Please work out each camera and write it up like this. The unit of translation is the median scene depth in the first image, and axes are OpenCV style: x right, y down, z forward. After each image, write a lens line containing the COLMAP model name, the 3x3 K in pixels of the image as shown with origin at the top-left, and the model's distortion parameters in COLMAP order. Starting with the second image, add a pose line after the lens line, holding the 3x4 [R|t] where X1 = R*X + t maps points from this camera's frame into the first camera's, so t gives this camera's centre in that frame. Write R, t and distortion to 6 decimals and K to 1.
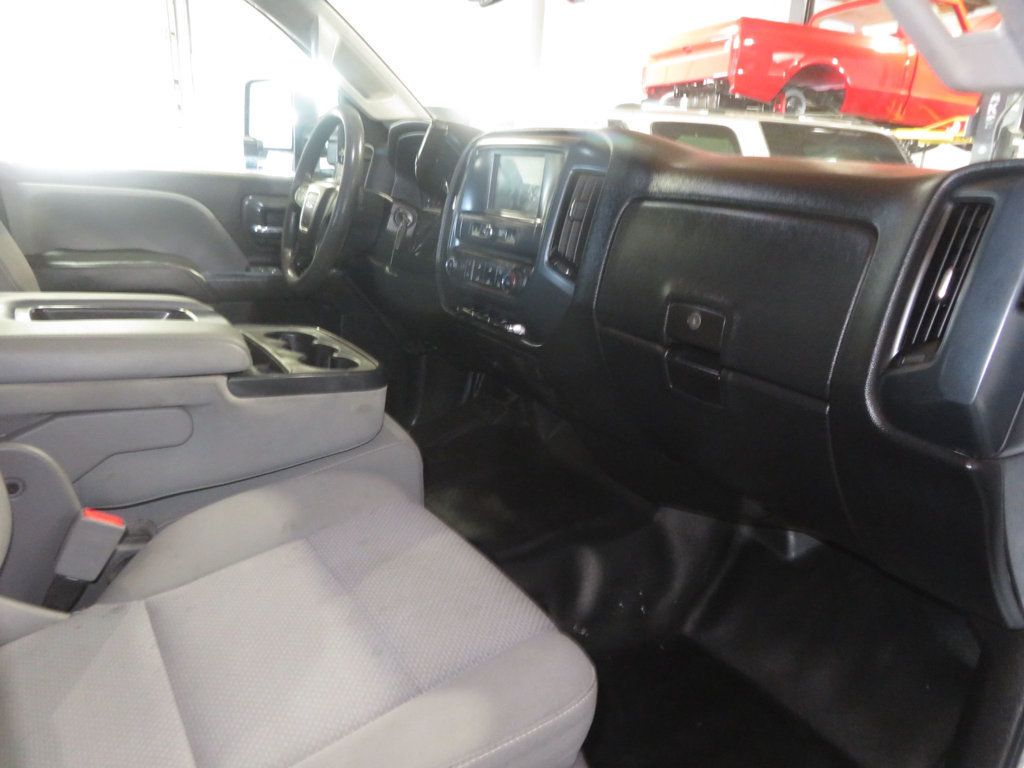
lens RADIAL K [[725.5, 0, 513.1], [0, 725.5, 387.6], [0, 0, 1]] dist [-0.017511, 0.003690]
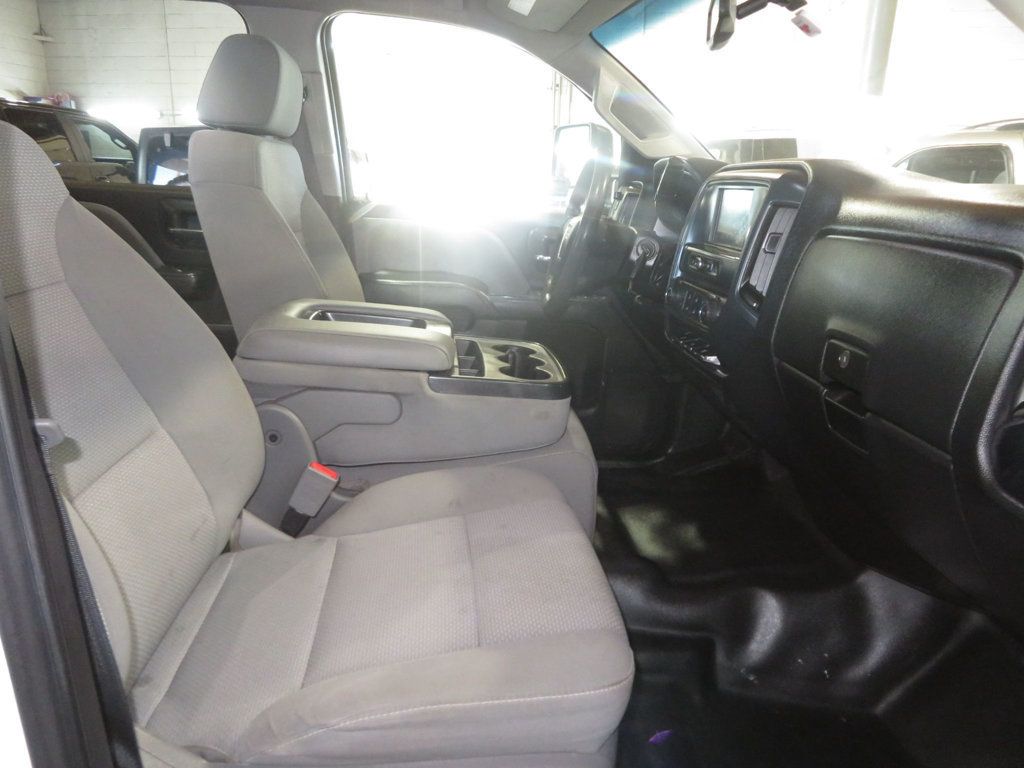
lens RADIAL K [[725.5, 0, 505.2], [0, 725.5, 380.8], [0, 0, 1]] dist [-0.017511, 0.003690]
pose [[0.887031, 0.095577, -0.451708, 0.271282], [-0.119583, 0.992514, -0.024824, 0.011572], [0.445954, 0.076036, 0.891820, -0.034521]]
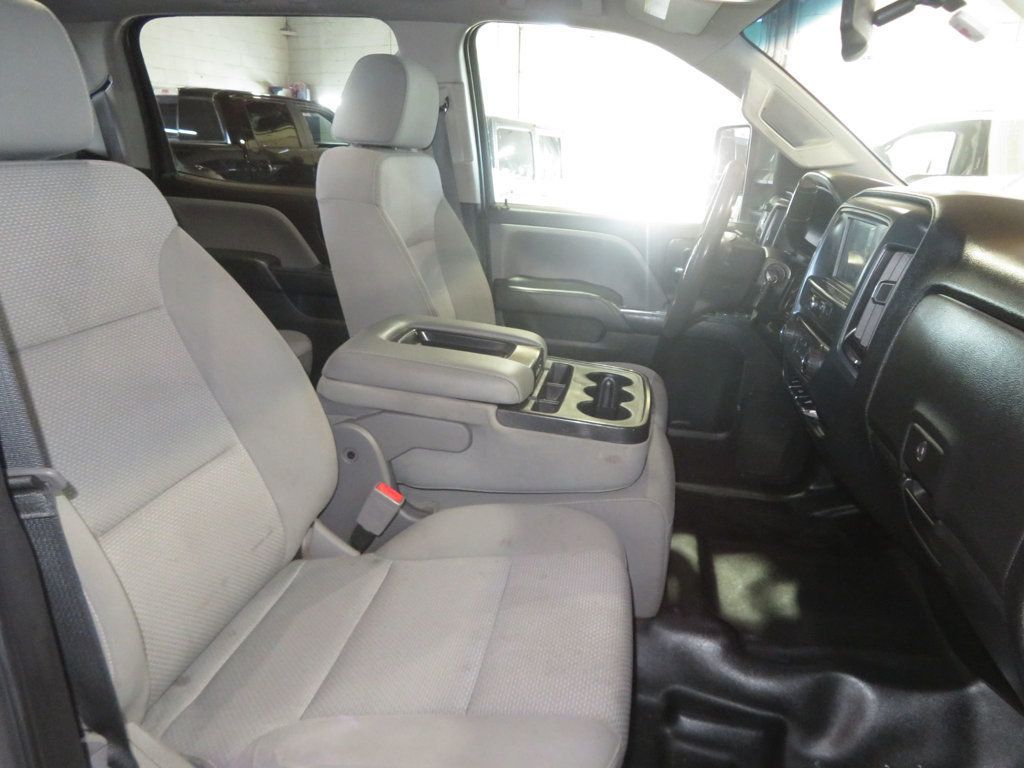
lens RADIAL K [[725.5, 0, 501.6], [0, 725.5, 381.5], [0, 0, 1]] dist [-0.017511, 0.003690]
pose [[0.733010, 0.168224, -0.659088, 0.398592], [-0.190150, 0.980984, 0.038907, -0.104356], [0.653100, 0.096806, 0.751058, 0.087853]]
